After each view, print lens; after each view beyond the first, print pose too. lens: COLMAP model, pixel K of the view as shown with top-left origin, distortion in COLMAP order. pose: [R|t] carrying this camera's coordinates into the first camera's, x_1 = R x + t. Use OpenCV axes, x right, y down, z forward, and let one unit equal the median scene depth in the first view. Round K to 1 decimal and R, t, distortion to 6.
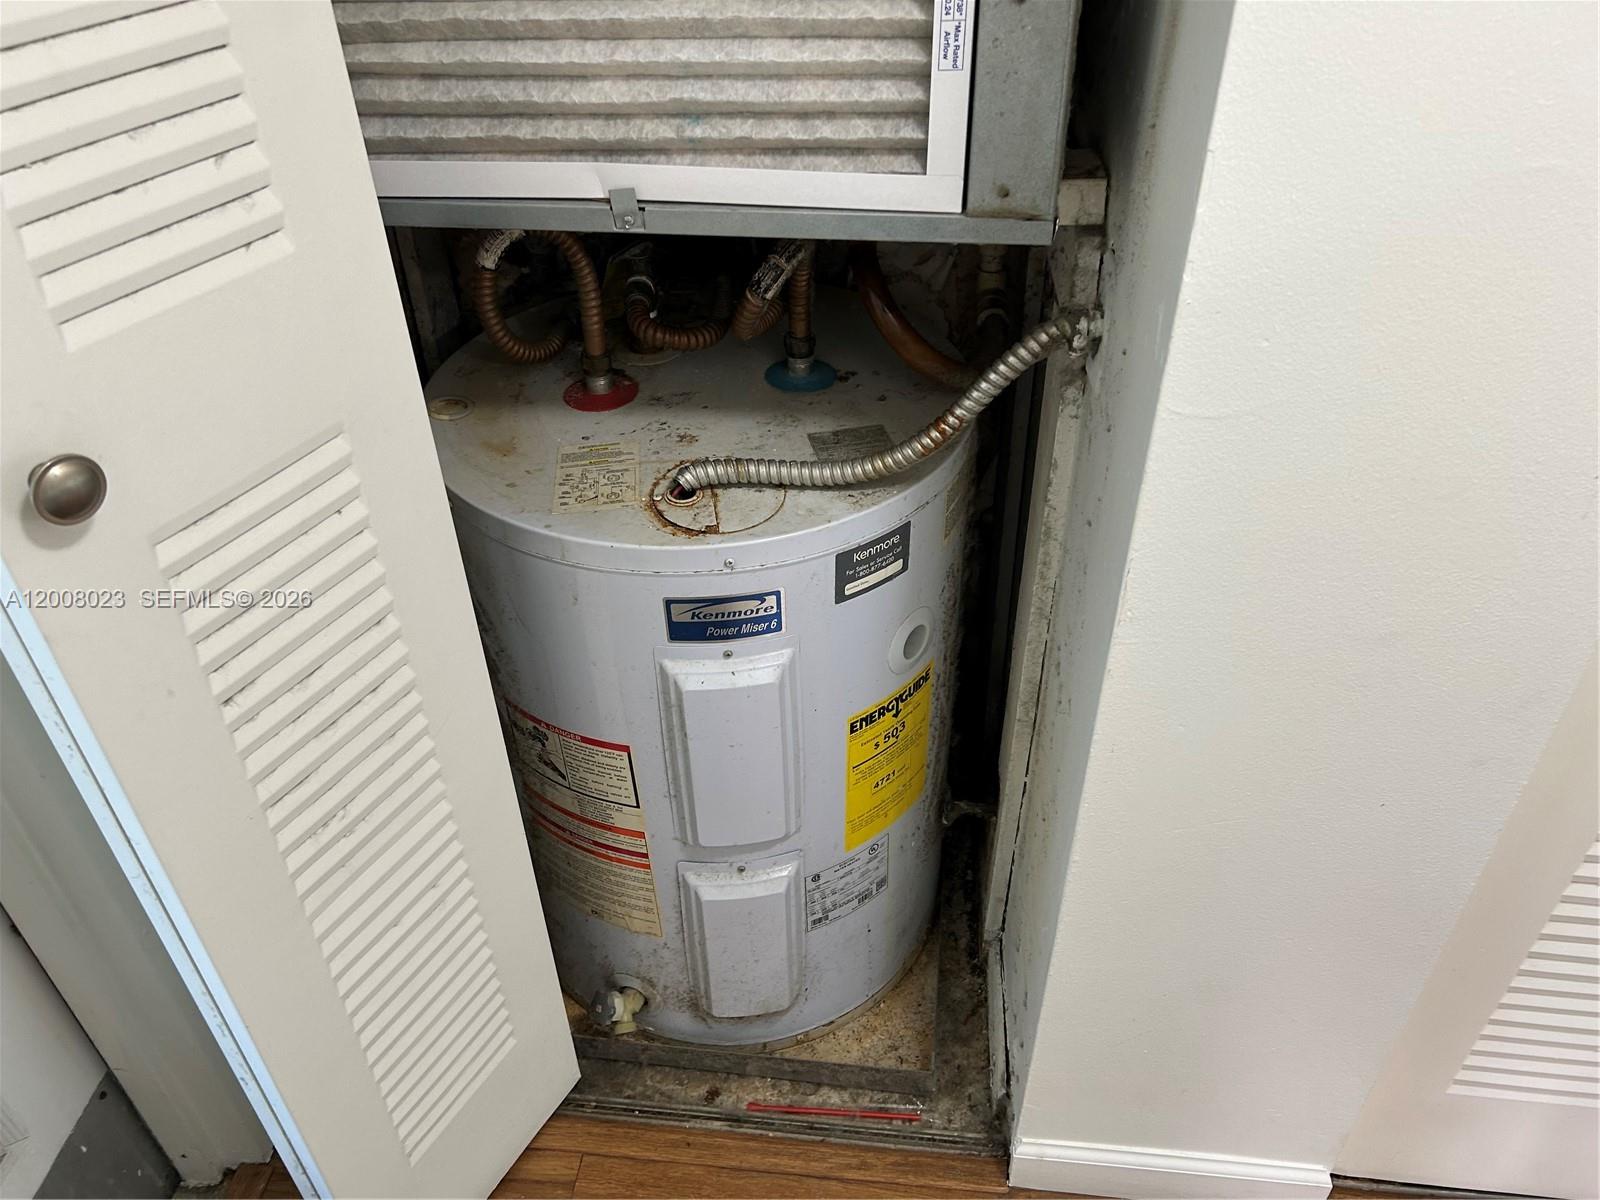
lens RADIAL K [[1240.8, 0, 778.8], [0, 1240.8, 601.1], [0, 0, 1]] dist [0.004889, 0.002410]
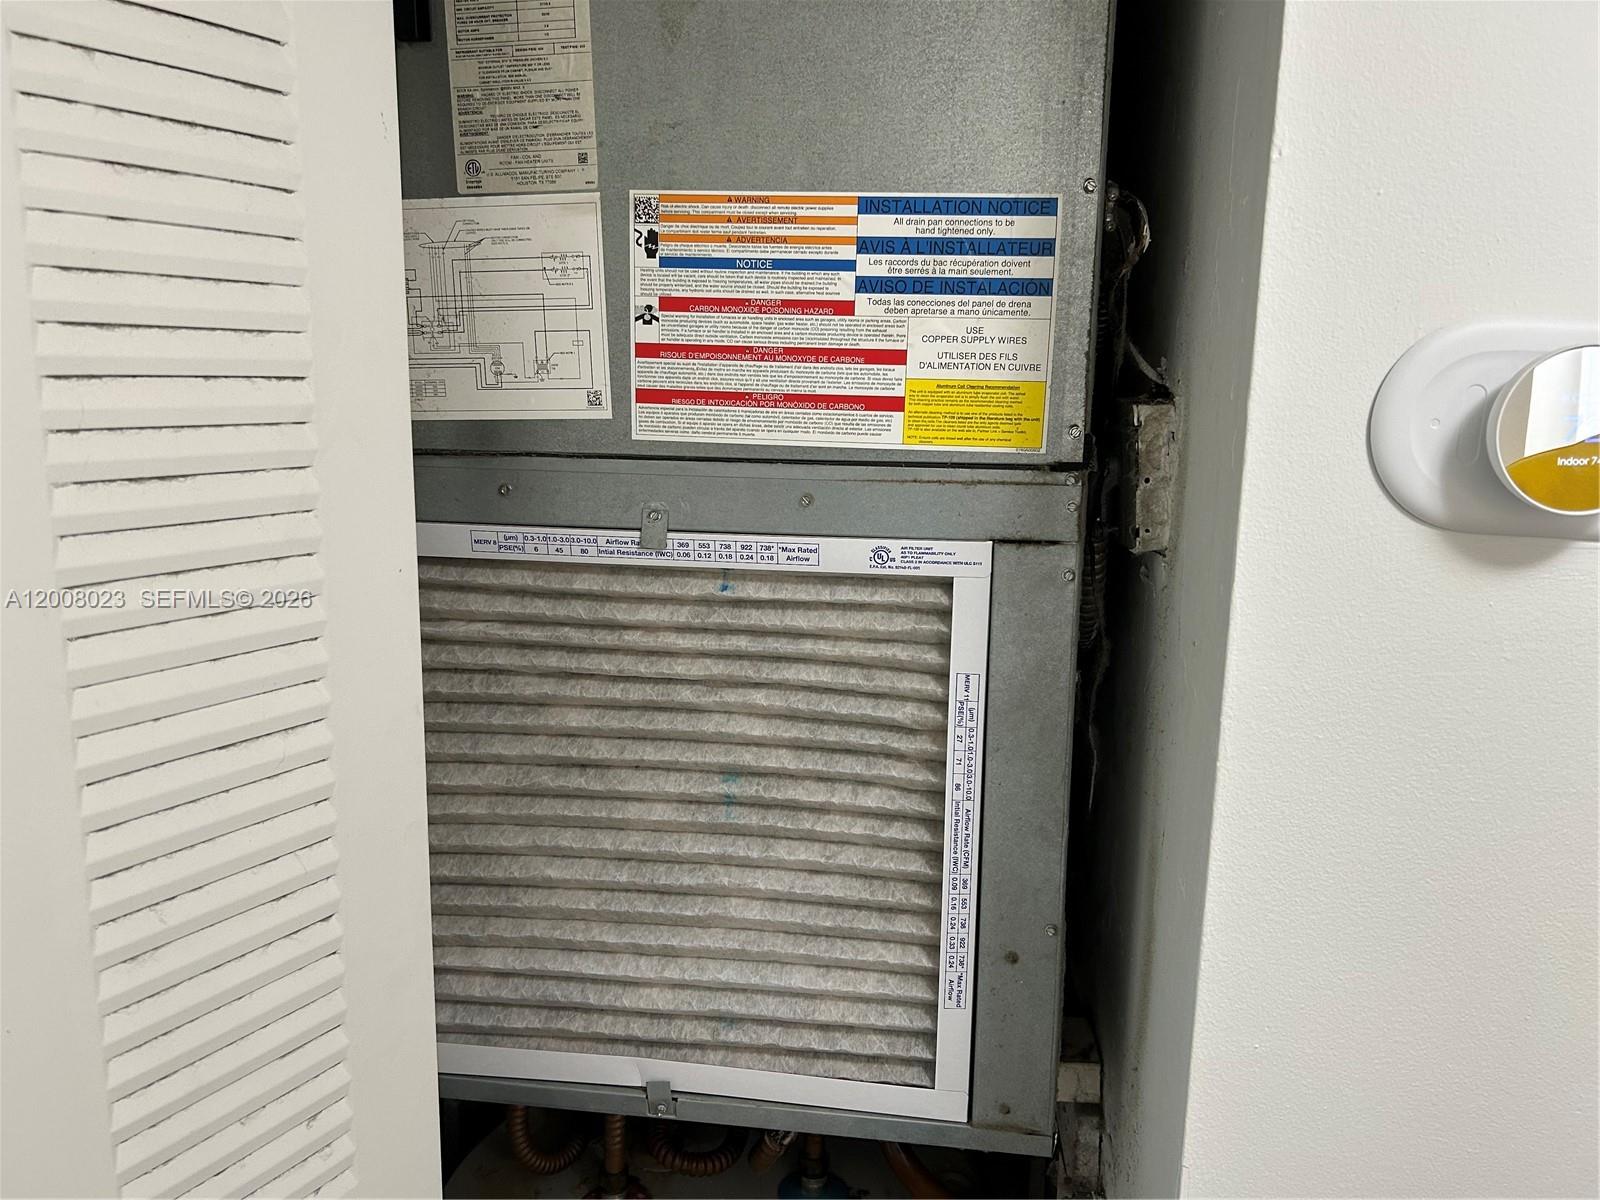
lens RADIAL K [[1207.7, 0, 800.0], [0, 1207.7, 600.0], [0, 0, 1]] dist [-0.000649, -0.004497]
pose [[0.998737, 0.048666, -0.012462, -0.008560], [-0.048713, 0.877555, -0.476996, -0.206926], [-0.012277, 0.477001, 0.878817, -0.150067]]
